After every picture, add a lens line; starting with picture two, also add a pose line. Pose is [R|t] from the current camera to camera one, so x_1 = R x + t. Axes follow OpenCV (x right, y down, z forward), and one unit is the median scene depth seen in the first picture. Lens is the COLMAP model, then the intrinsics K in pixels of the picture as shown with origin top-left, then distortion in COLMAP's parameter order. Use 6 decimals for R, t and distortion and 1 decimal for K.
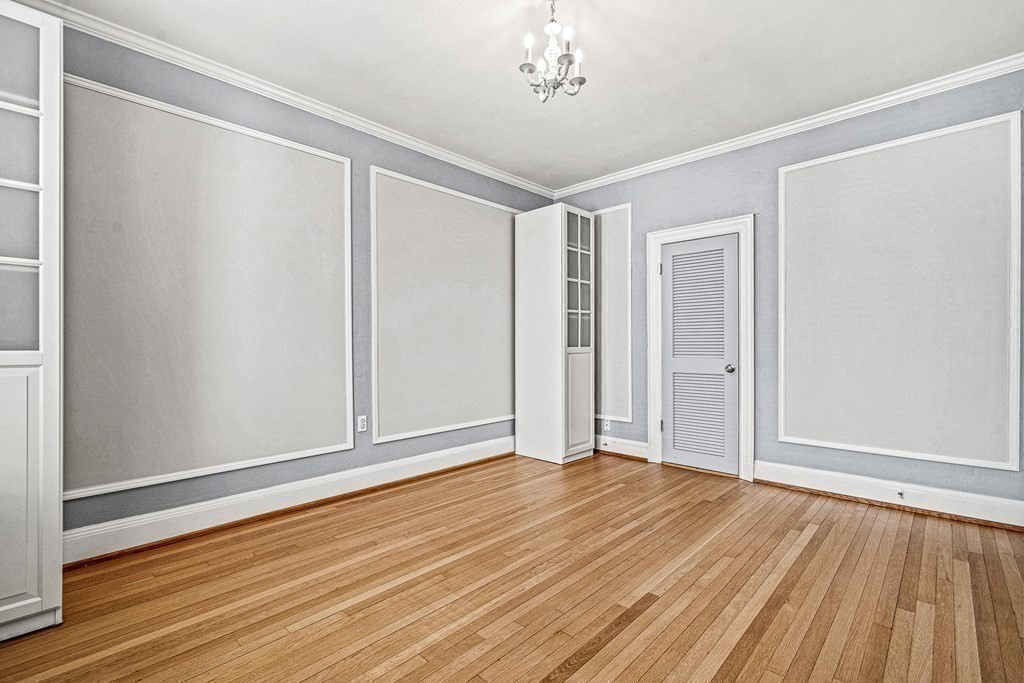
lens RADIAL K [[467.4, 0, 507.1], [0, 467.4, 355.7], [0, 0, 1]] dist [-0.000639, -0.000188]
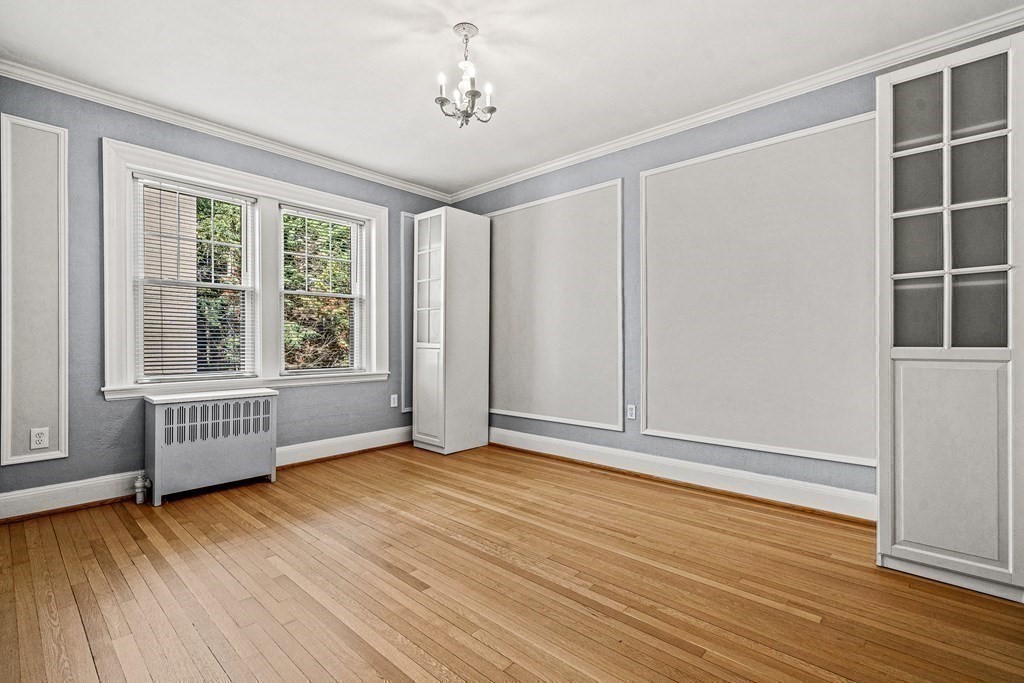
lens RADIAL K [[467.4, 0, 507.1], [0, 467.4, 355.7], [0, 0, 1]] dist [-0.000639, -0.000188]
pose [[0.012605, 0.038773, -0.999169, 0.883828], [-0.023963, 0.998973, 0.038463, -0.025694], [0.999633, 0.023458, 0.013521, 0.775400]]
